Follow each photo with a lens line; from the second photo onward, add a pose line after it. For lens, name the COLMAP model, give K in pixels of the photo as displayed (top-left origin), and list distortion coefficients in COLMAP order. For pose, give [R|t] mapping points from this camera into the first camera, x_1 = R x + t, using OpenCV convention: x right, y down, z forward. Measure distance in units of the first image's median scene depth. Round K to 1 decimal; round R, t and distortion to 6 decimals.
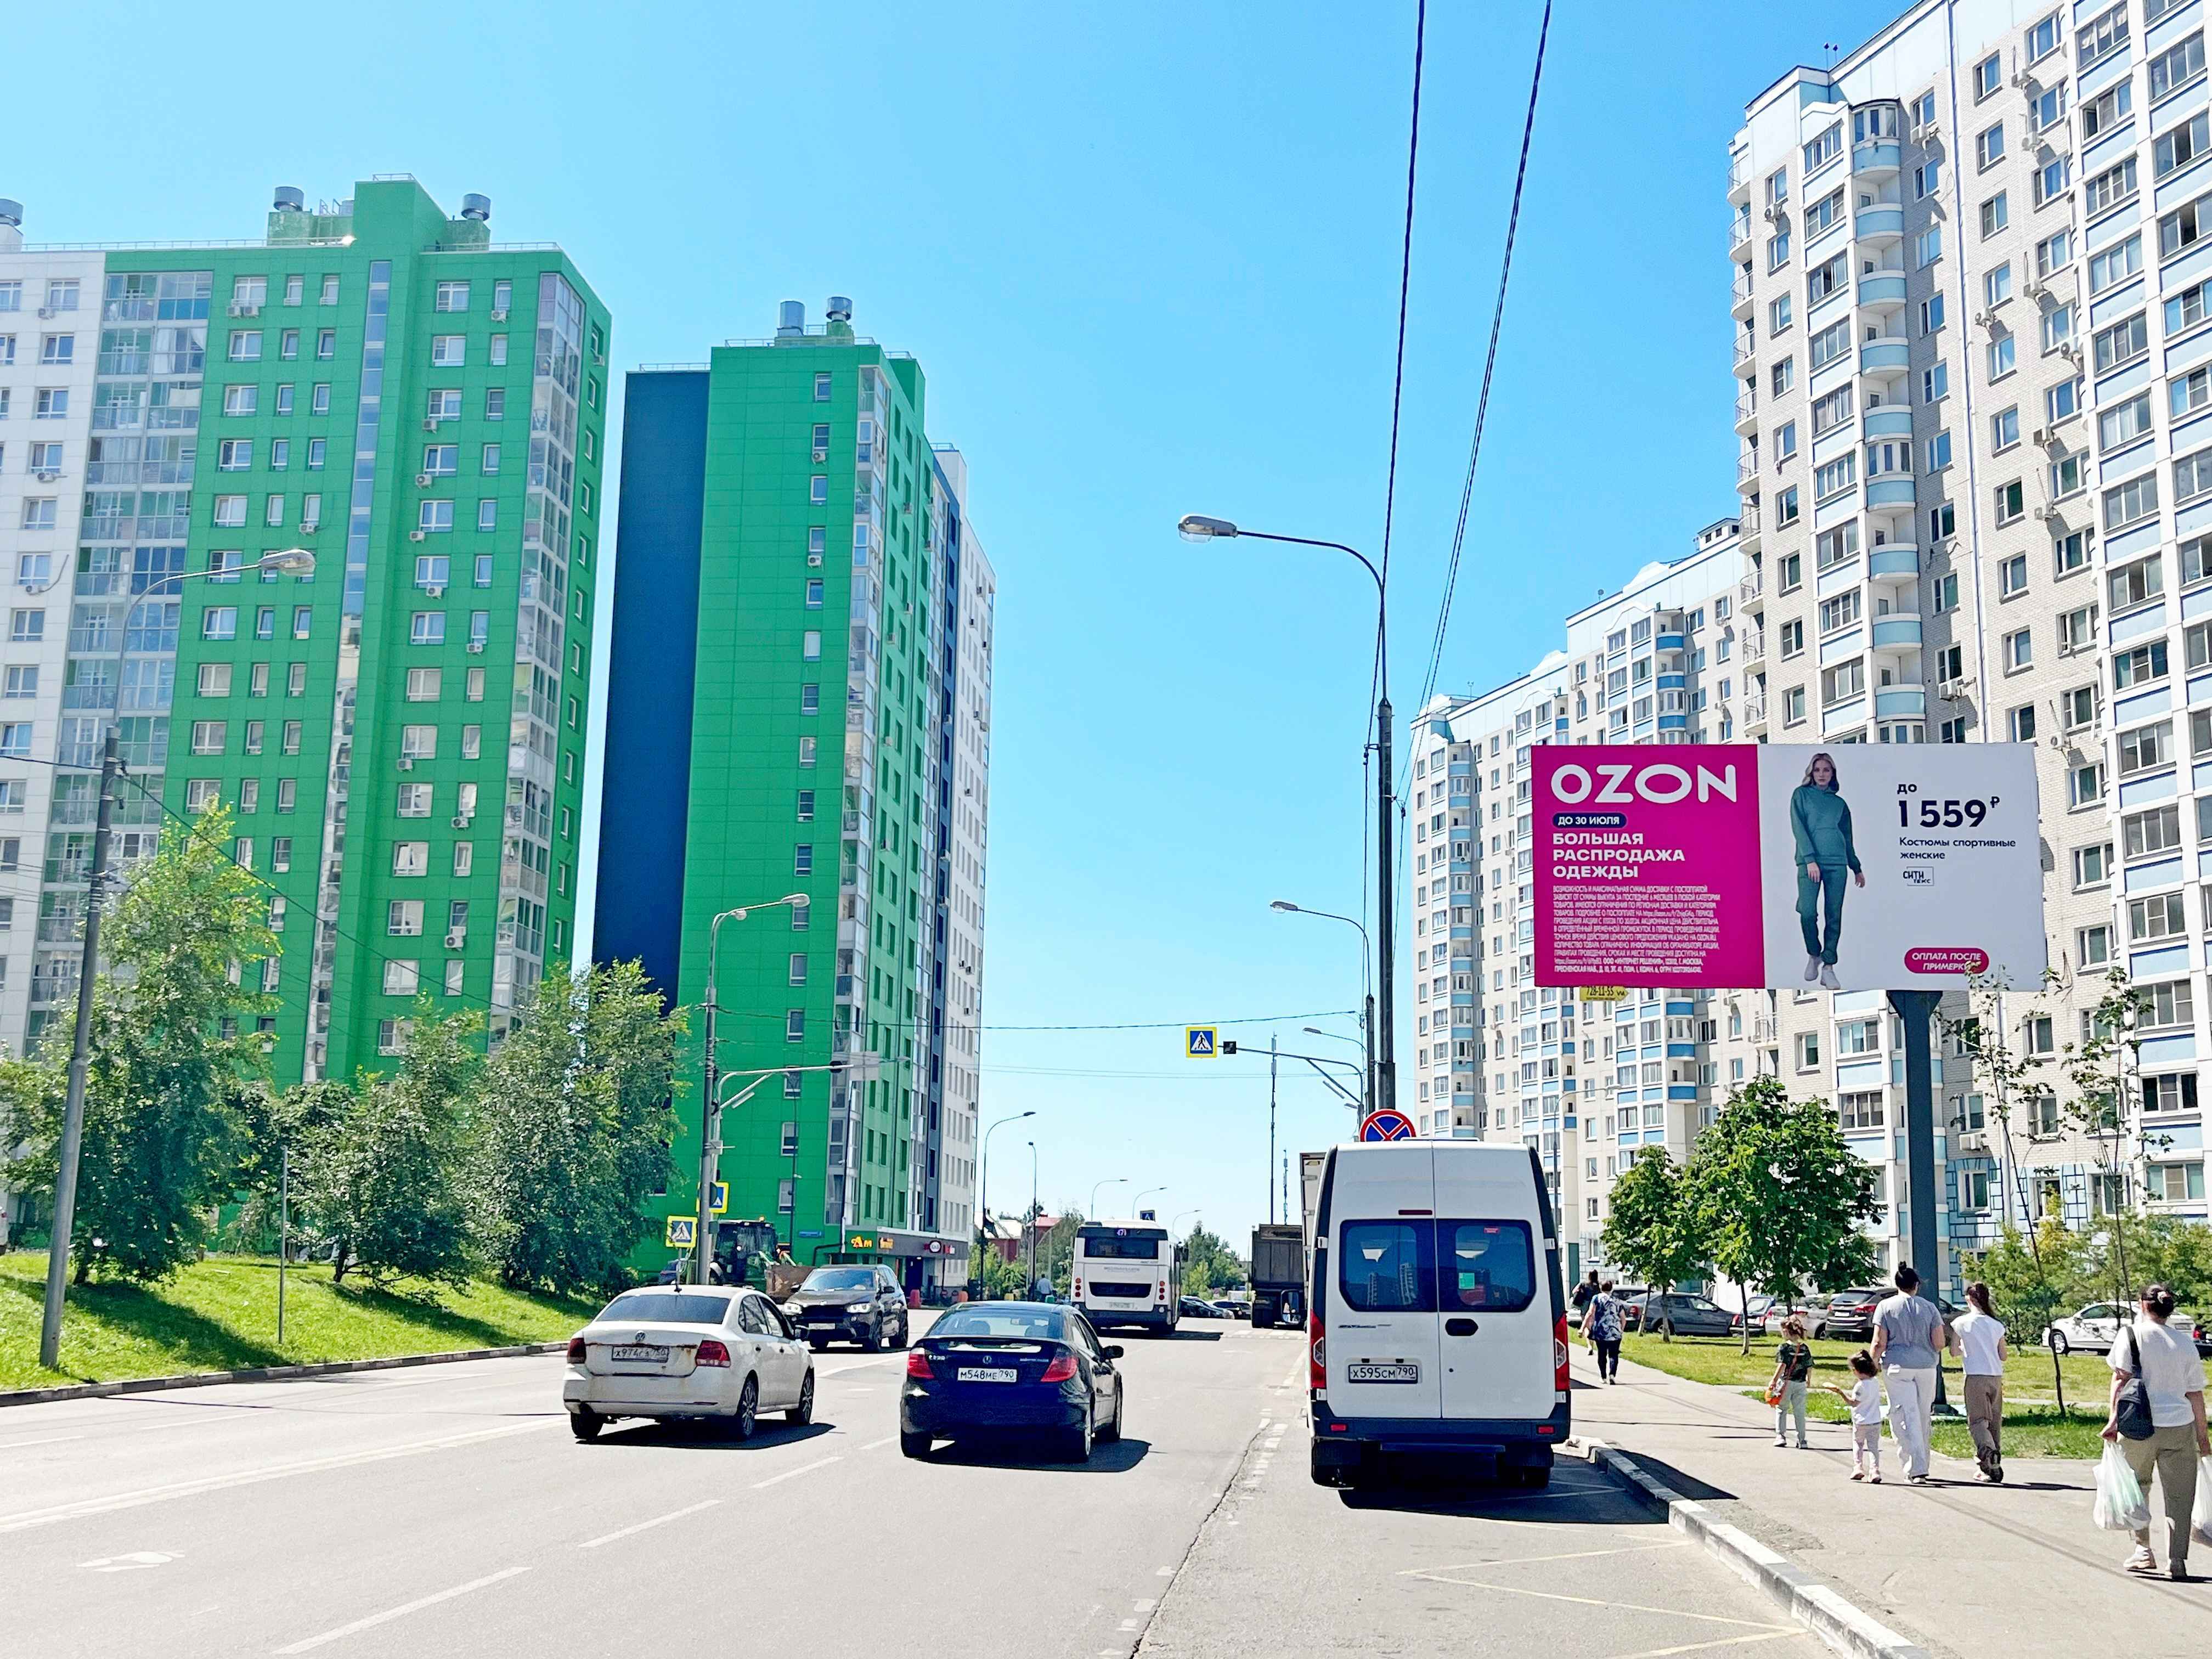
lens RADIAL K [[2837.1, 0, 1106.0], [0, 2837.1, 829.5], [0, 0, 1]] dist [0.082729, -0.366087]
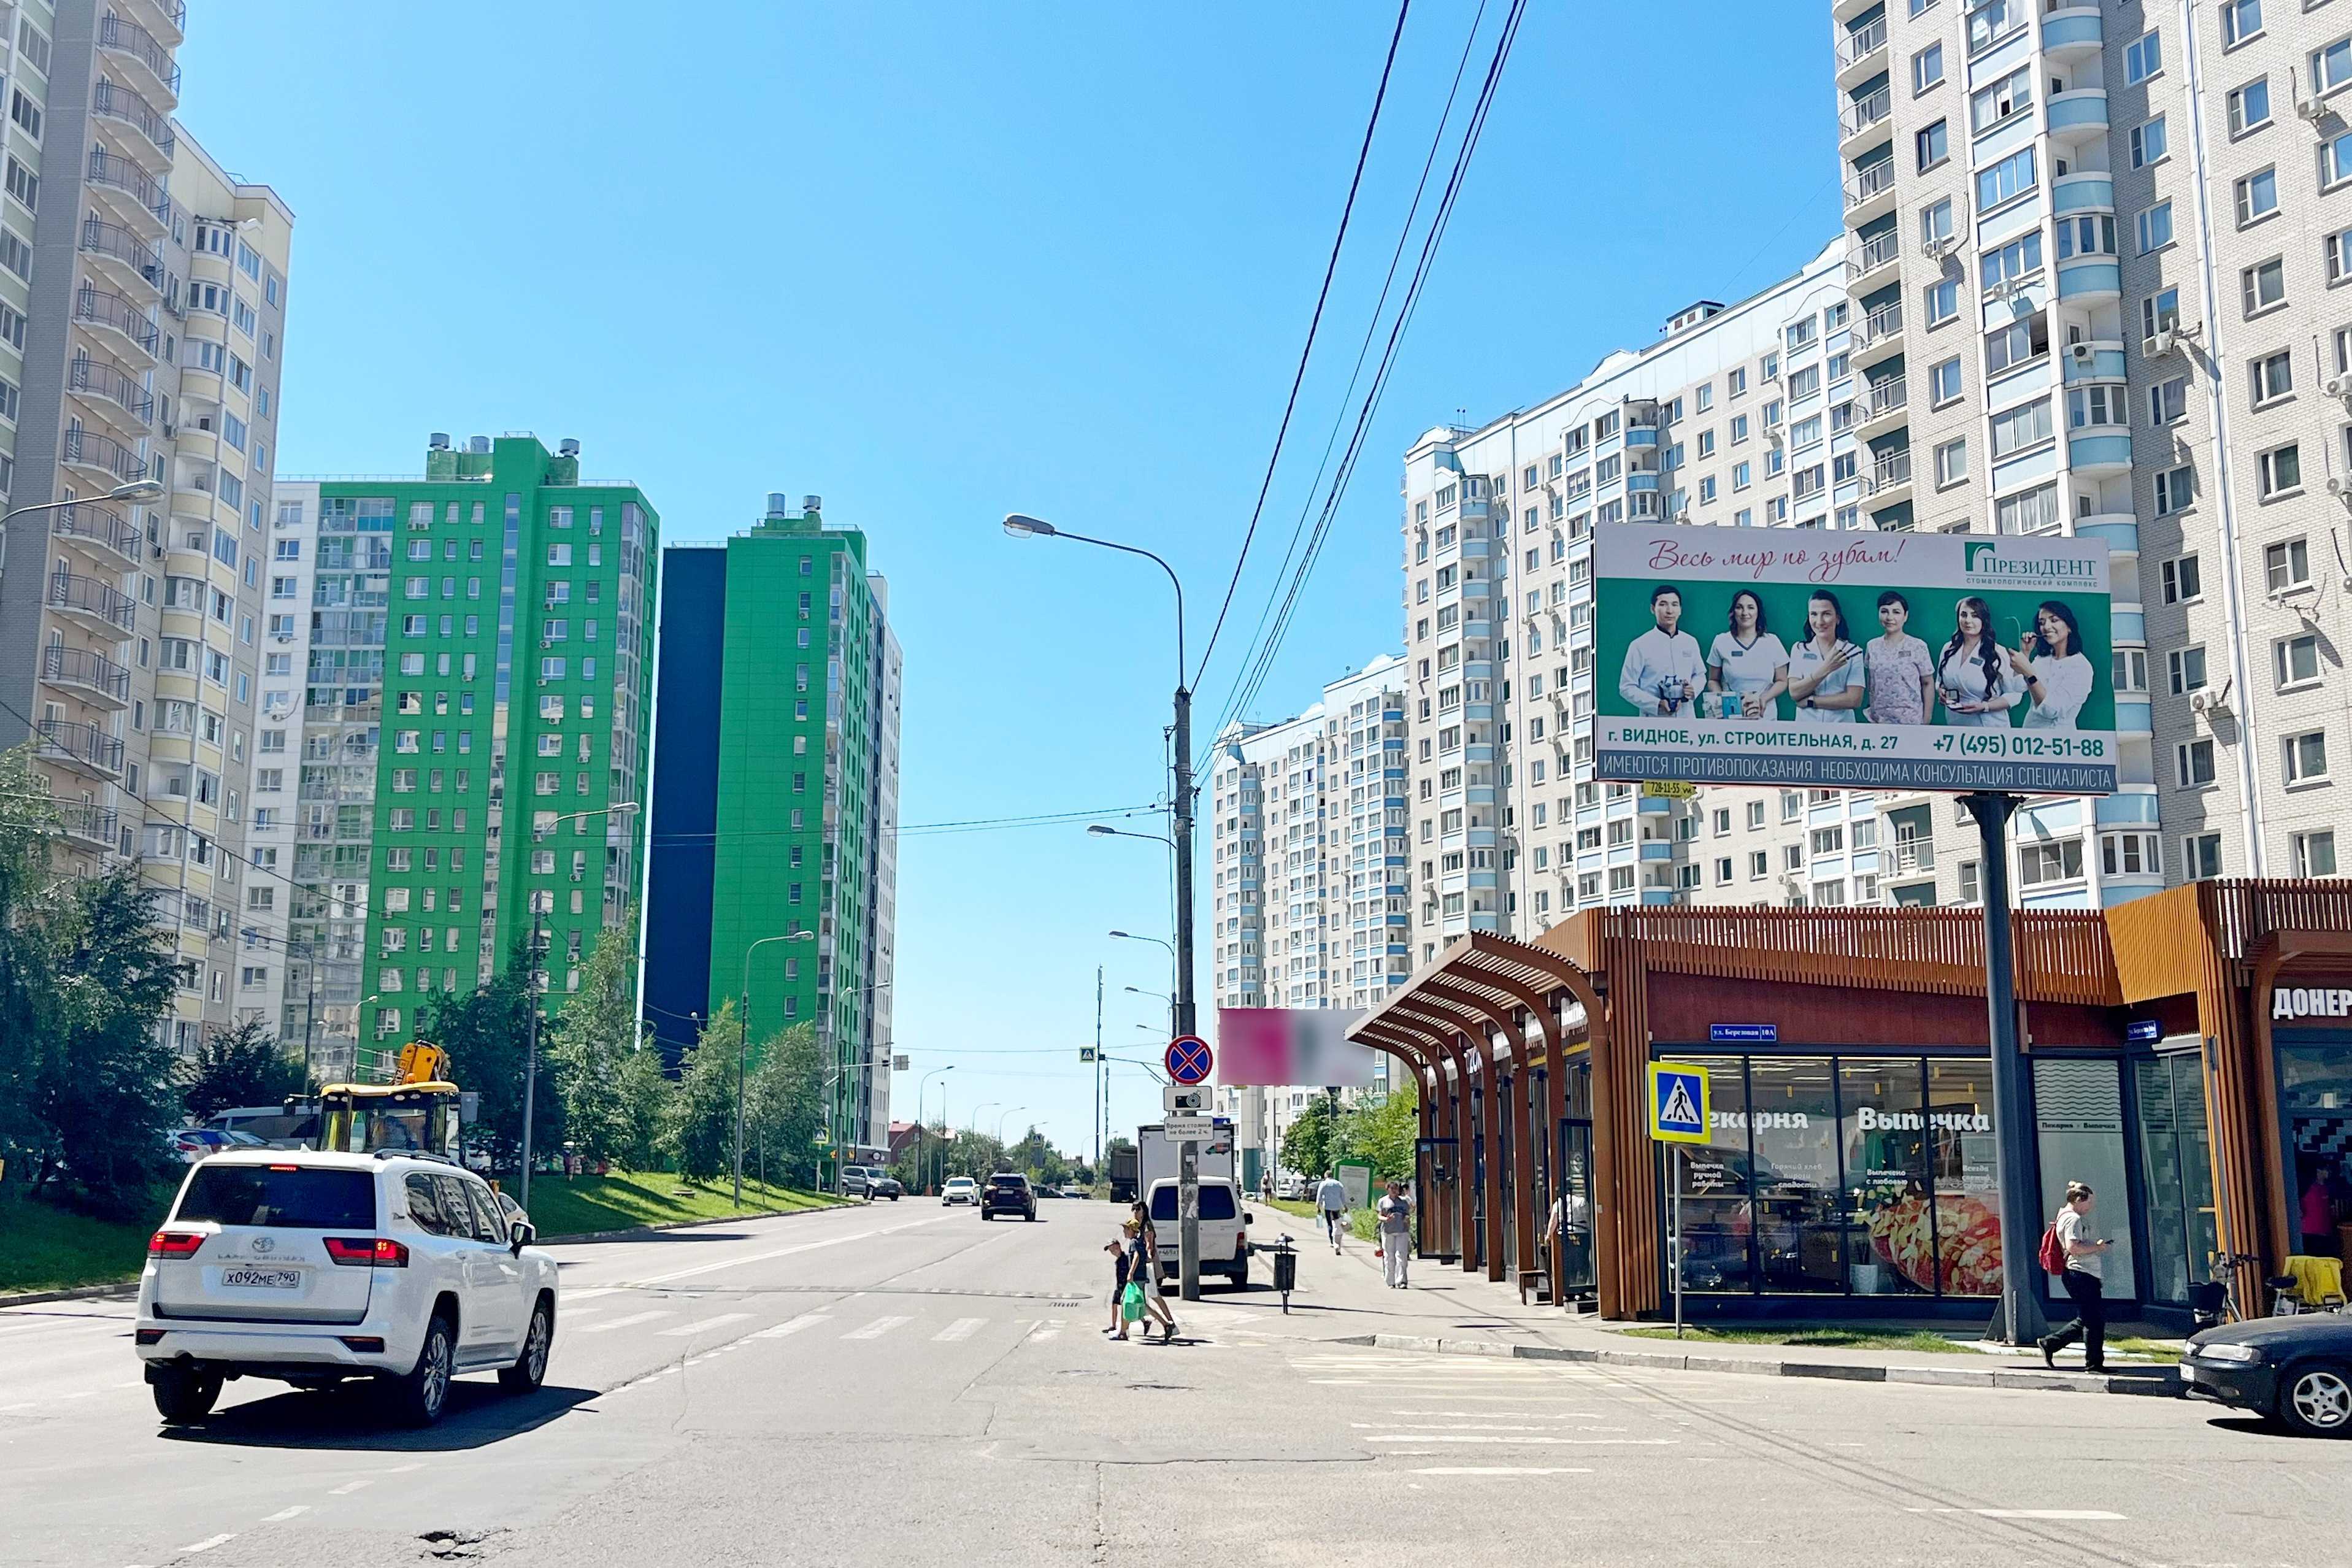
lens RADIAL K [[2244.8, 0, 1176.0], [0, 2244.8, 784.0], [0, 0, 1]] dist [0.103678, -0.425443]
pose [[0.995904, 0.004952, 0.090276, -0.016730], [-0.003573, 0.999875, -0.015431, -0.031777], [-0.090341, 0.015046, 0.995797, -0.198134]]
